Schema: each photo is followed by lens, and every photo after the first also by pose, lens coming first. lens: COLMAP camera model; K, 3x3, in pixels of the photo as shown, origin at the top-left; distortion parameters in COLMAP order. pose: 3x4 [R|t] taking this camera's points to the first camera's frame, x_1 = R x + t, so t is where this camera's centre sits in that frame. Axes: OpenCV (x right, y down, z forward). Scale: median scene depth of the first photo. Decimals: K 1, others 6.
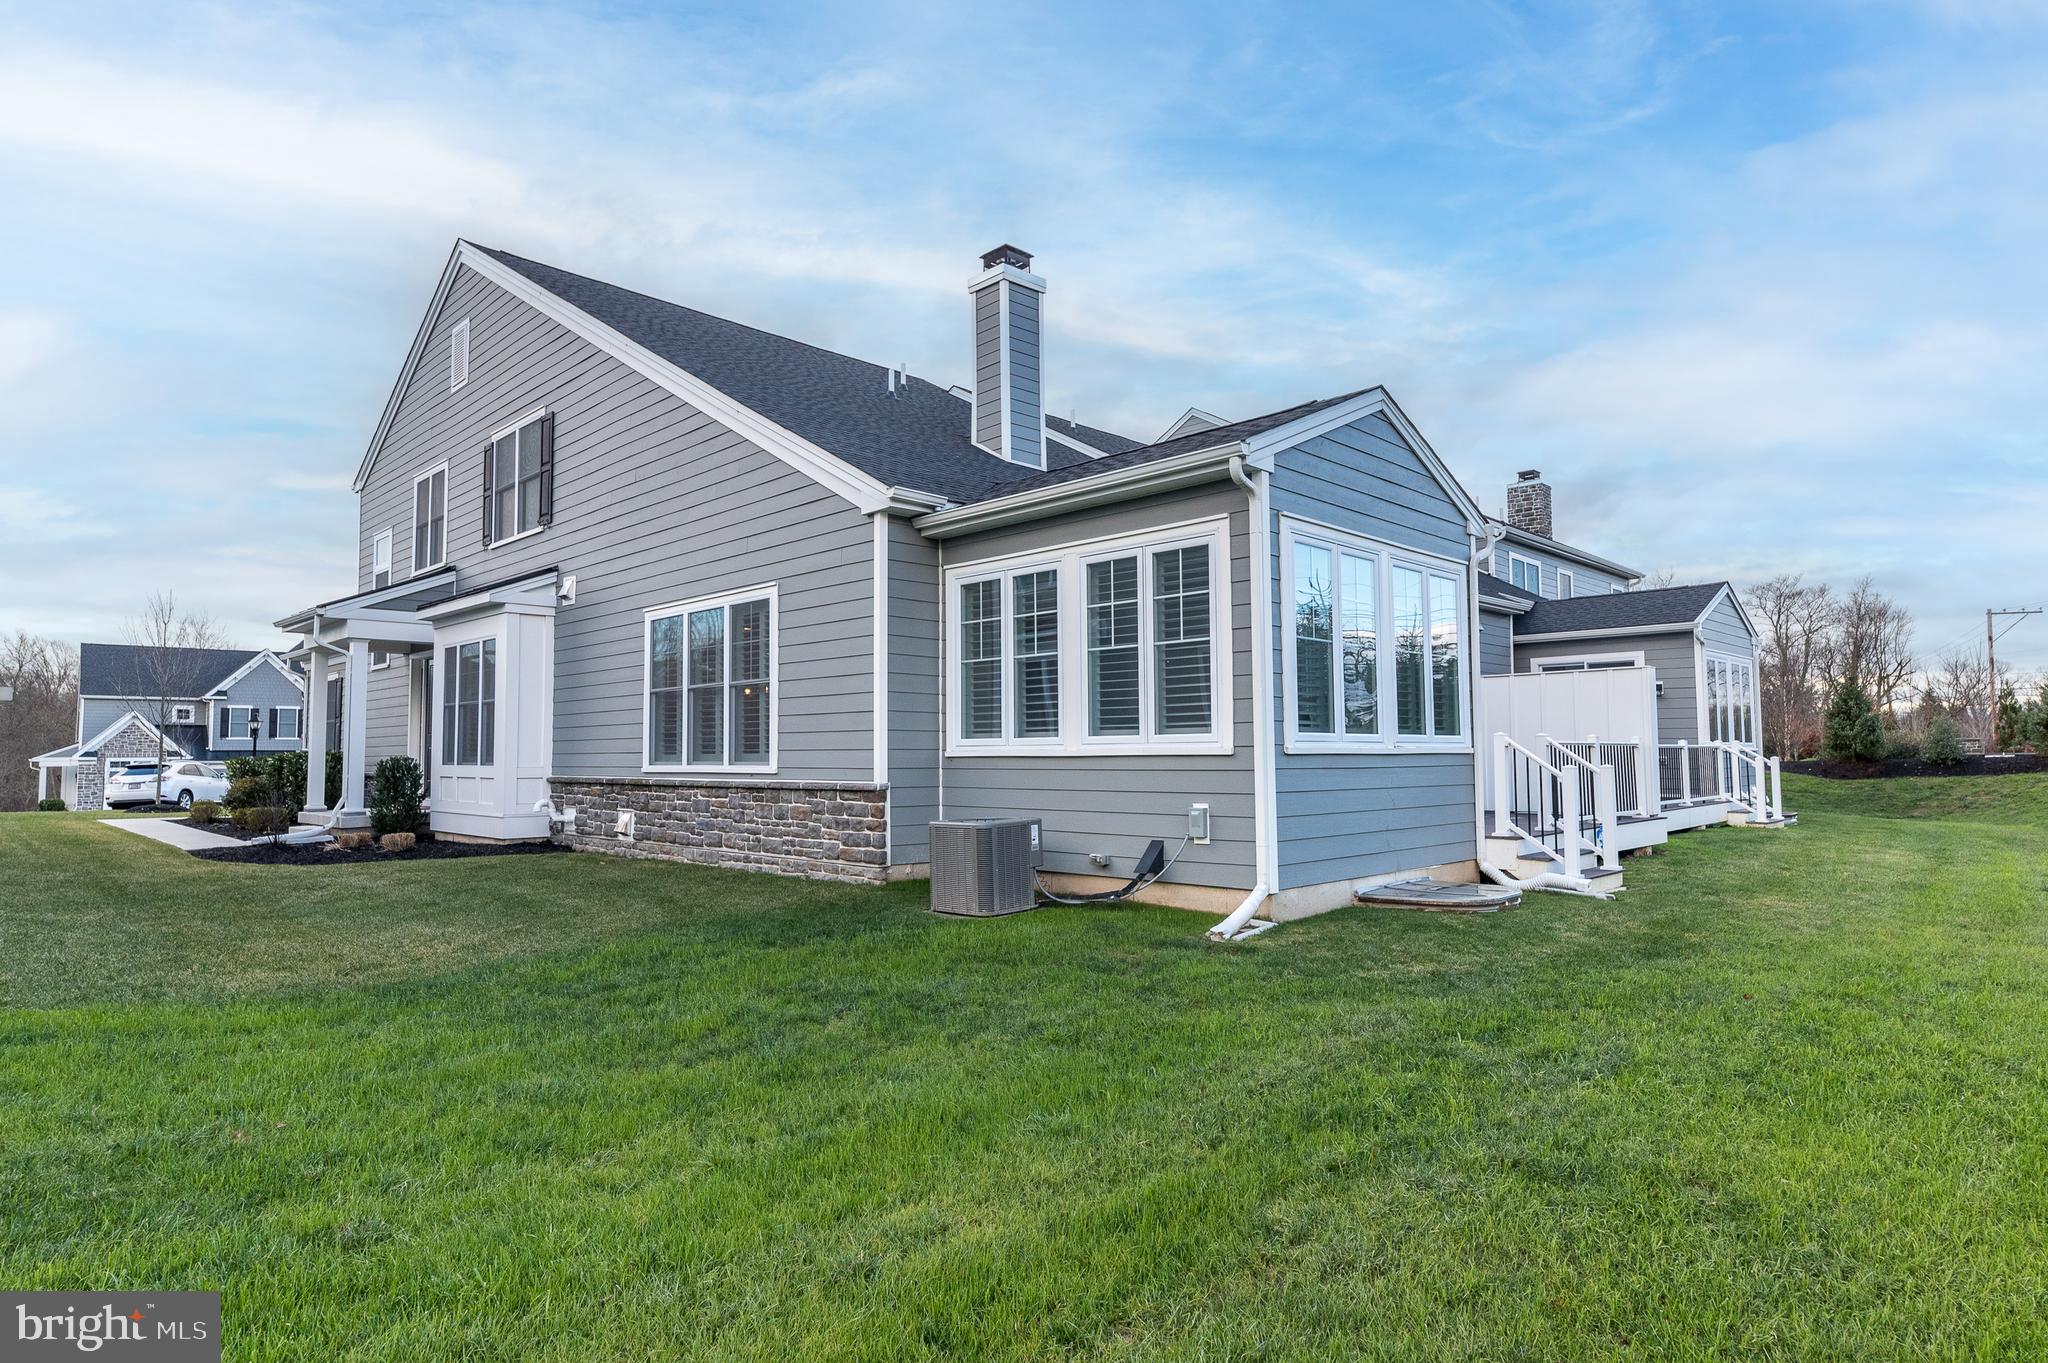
lens RADIAL K [[1107.7, 0, 1024.0], [0, 1107.7, 681.5], [0, 0, 1]] dist [0.002942, 0.000254]
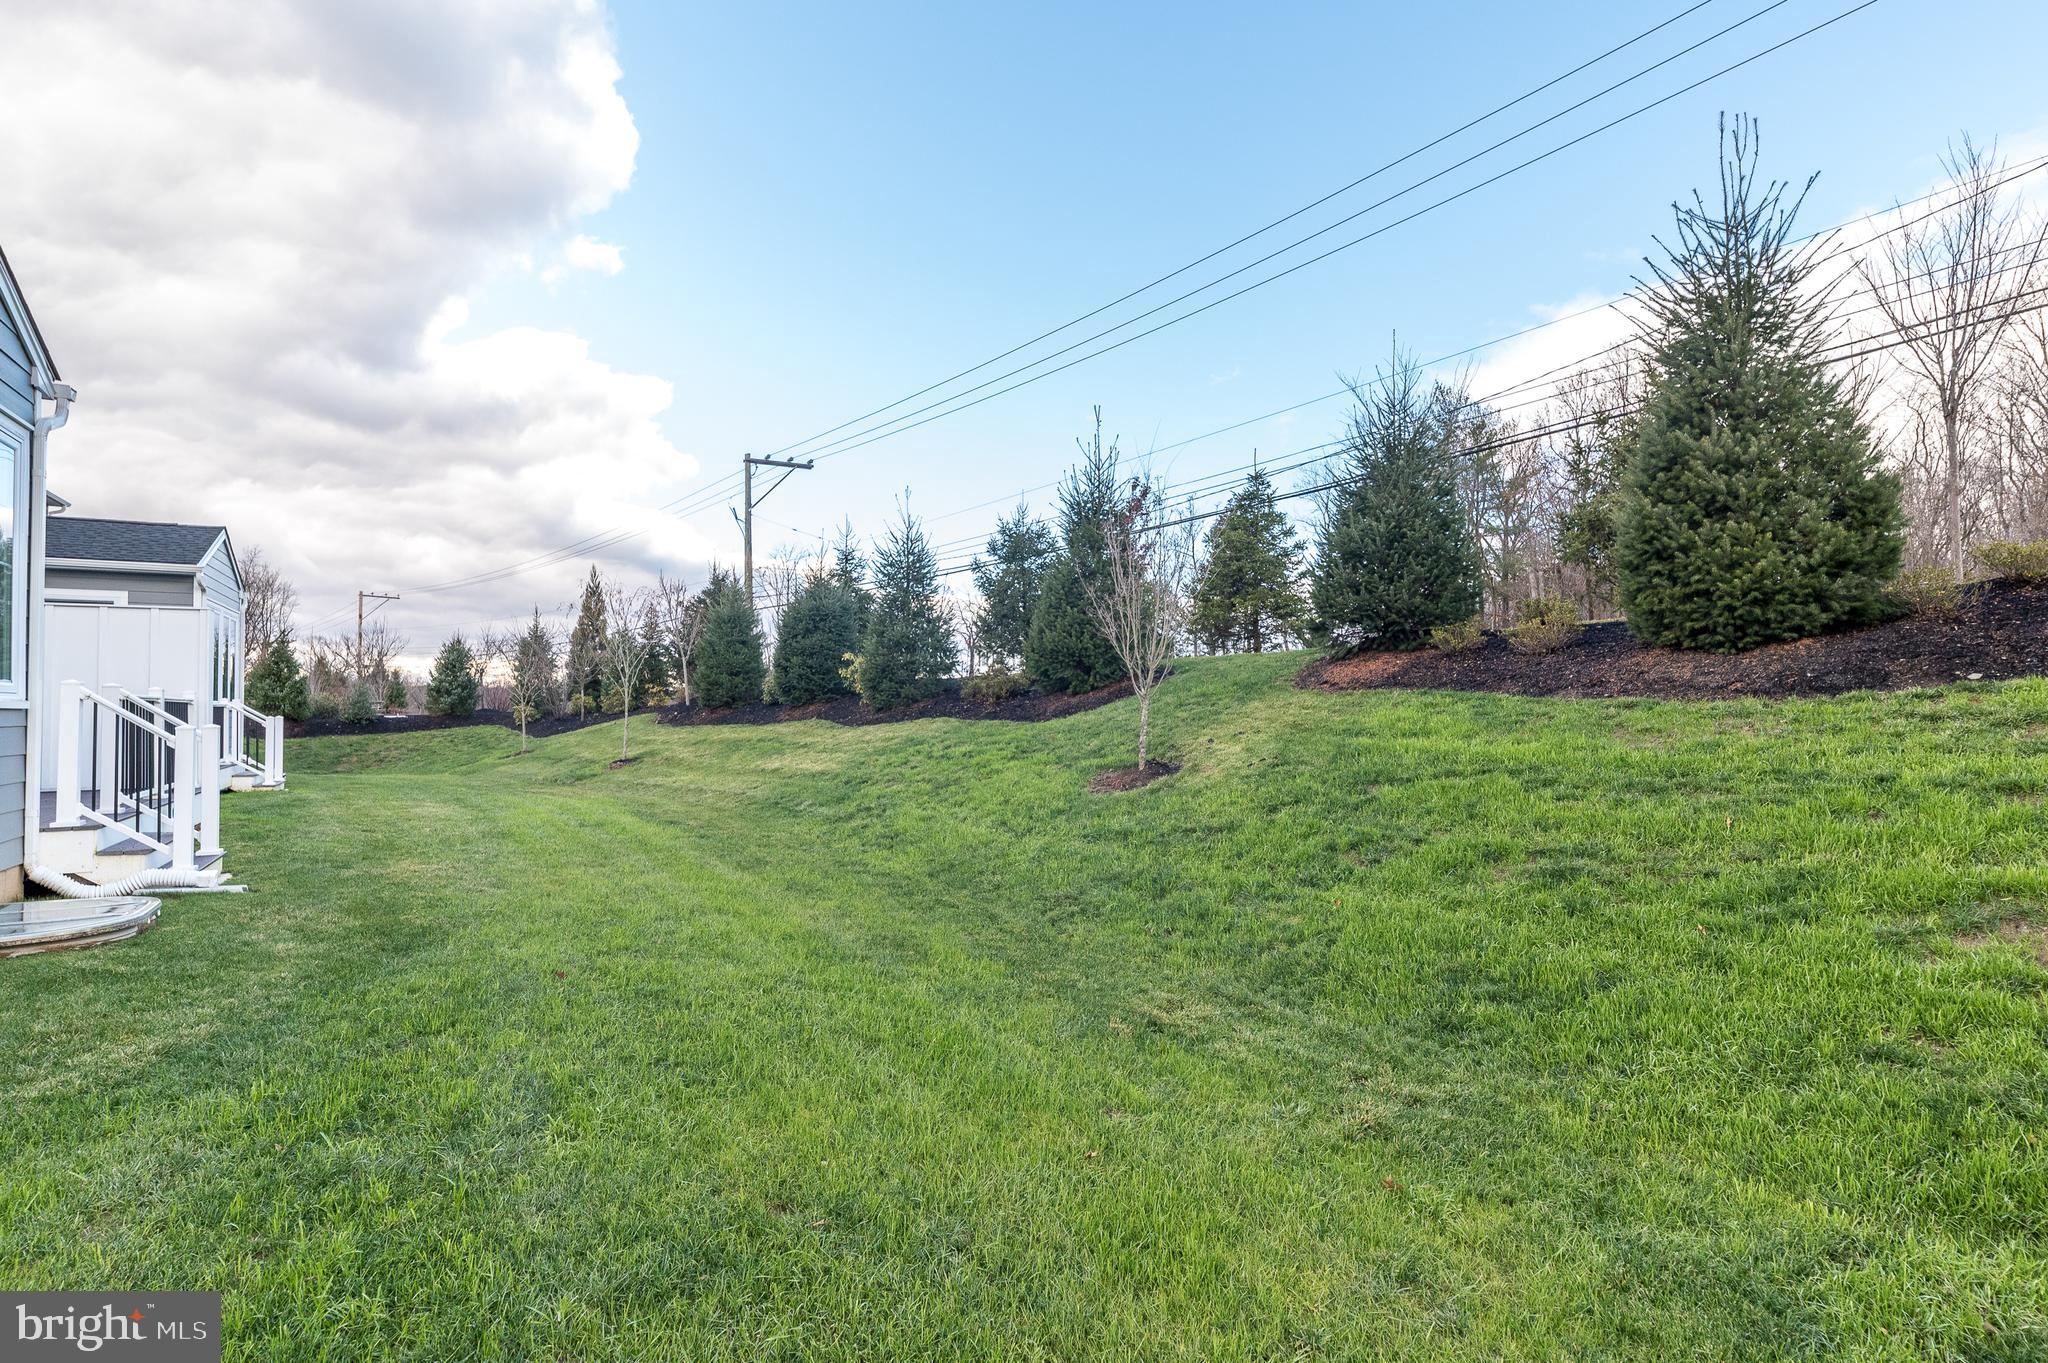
lens RADIAL K [[1049.7, 0, 1024.0], [0, 1049.7, 681.5], [0, 0, 1]] dist [0.002418, 0.000427]
pose [[0.270027, 0.031408, 0.962340, -0.026906], [-0.062831, 0.997912, -0.014939, 0.010253], [-0.960801, -0.056431, 0.271437, 0.125902]]
